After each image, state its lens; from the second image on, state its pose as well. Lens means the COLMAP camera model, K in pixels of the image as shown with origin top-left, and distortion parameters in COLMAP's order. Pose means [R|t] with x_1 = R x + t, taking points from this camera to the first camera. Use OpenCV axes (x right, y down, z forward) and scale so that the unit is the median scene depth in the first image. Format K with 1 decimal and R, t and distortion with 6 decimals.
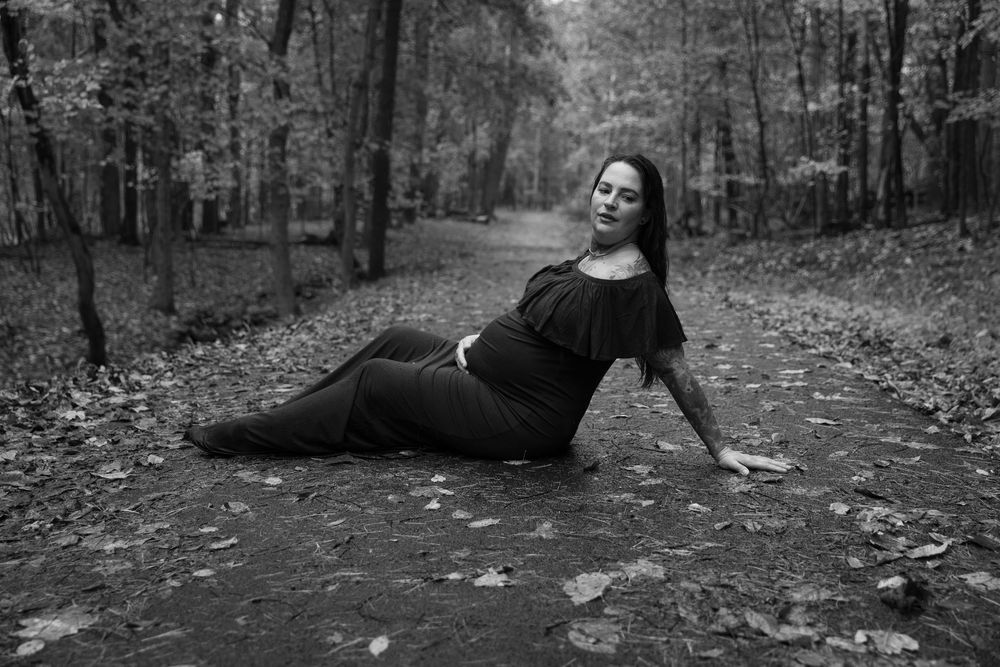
lens RADIAL K [[1072.5, 0, 498.9], [0, 1072.5, 333.5], [0, 0, 1]] dist [0.007264, 0.000000]
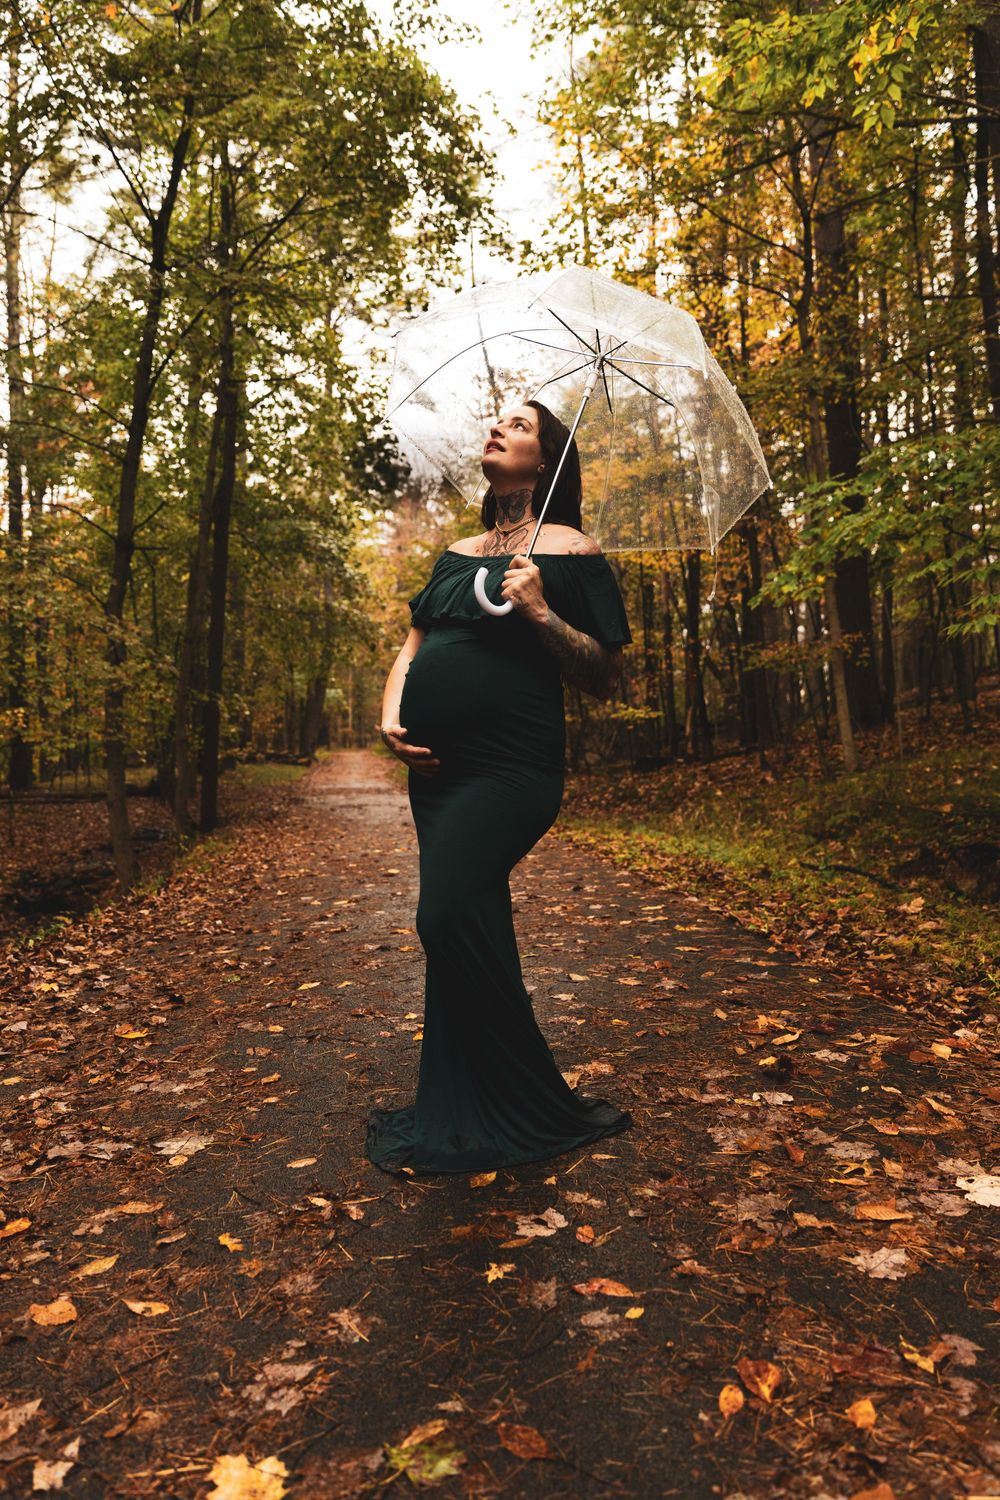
lens RADIAL K [[1083.6, 0, 501.0], [0, 1083.6, 759.2], [0, 0, 1]] dist [0.010791, 0.003275]
pose [[0.984105, -0.035559, 0.173991, -0.096023], [0.052873, 0.993985, -0.095912, -0.021823], [-0.169533, 0.103587, 0.980065, -0.174691]]
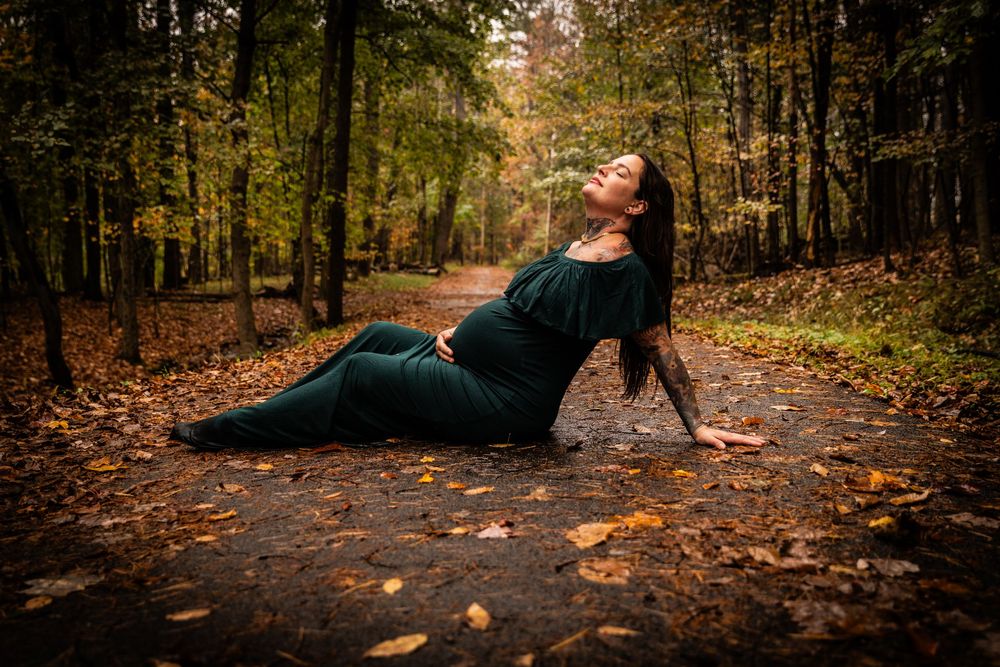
lens RADIAL K [[1017.2, 0, 495.4], [0, 1017.2, 384.7], [0, 0, 1]] dist [0.007978, 0.000000]
pose [[0.998723, -0.023434, 0.044749, -0.019612], [0.023391, 0.999725, 0.001474, 0.037541], [-0.044771, -0.000425, 0.998997, 0.015952]]
